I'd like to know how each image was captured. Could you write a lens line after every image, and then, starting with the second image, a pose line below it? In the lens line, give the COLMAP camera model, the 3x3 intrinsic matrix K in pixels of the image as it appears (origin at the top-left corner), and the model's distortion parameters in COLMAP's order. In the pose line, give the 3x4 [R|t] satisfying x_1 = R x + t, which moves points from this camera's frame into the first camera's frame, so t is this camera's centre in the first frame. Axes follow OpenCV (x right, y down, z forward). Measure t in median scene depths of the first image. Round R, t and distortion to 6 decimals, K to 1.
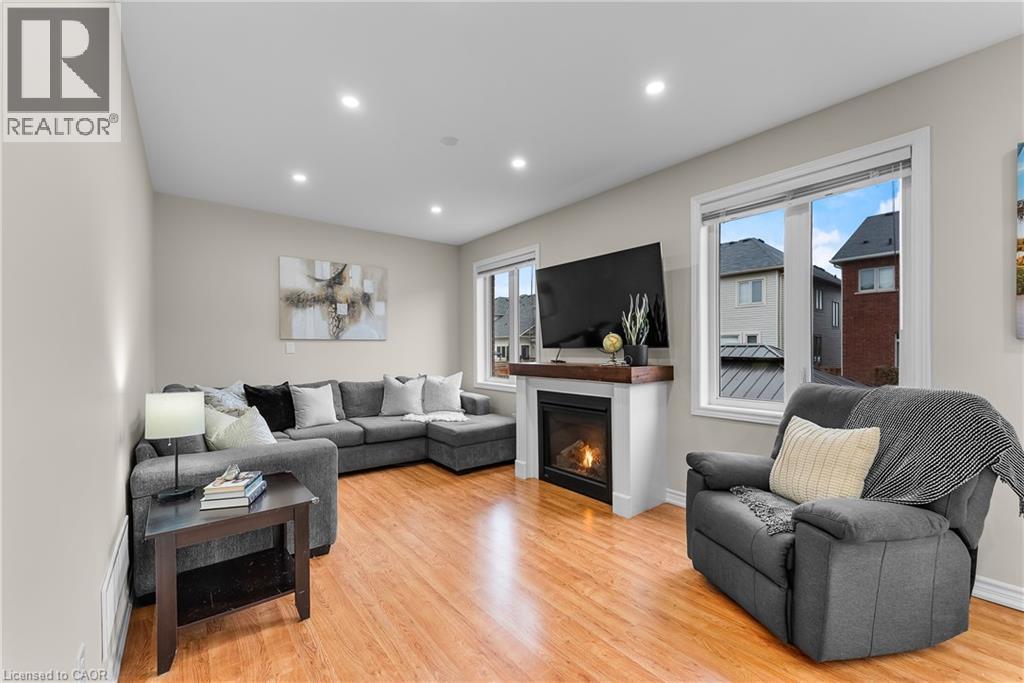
lens RADIAL K [[419.7, 0, 512.2], [0, 419.7, 348.6], [0, 0, 1]] dist [-0.000608, -0.000189]
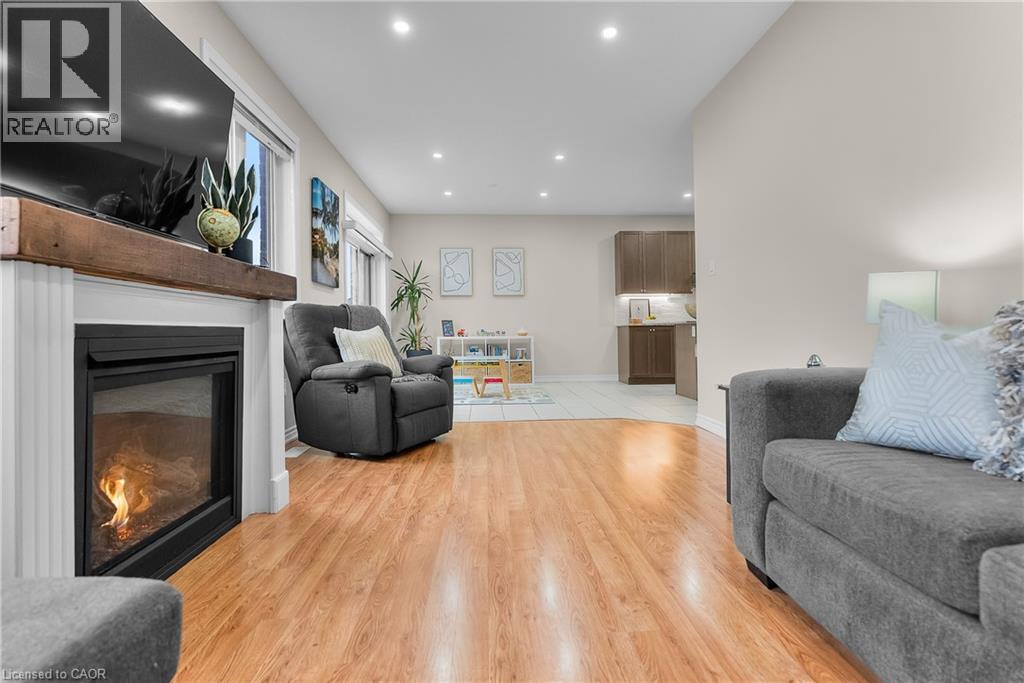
lens RADIAL K [[474.6, 0, 512.6], [0, 474.6, 329.3], [0, 0, 1]] dist [-0.000659, -0.000092]
pose [[-0.818554, 0.016151, 0.574203, -0.435461], [0.013777, 0.999869, -0.008483, 0.133972], [-0.574265, 0.000967, -0.818669, 1.351871]]
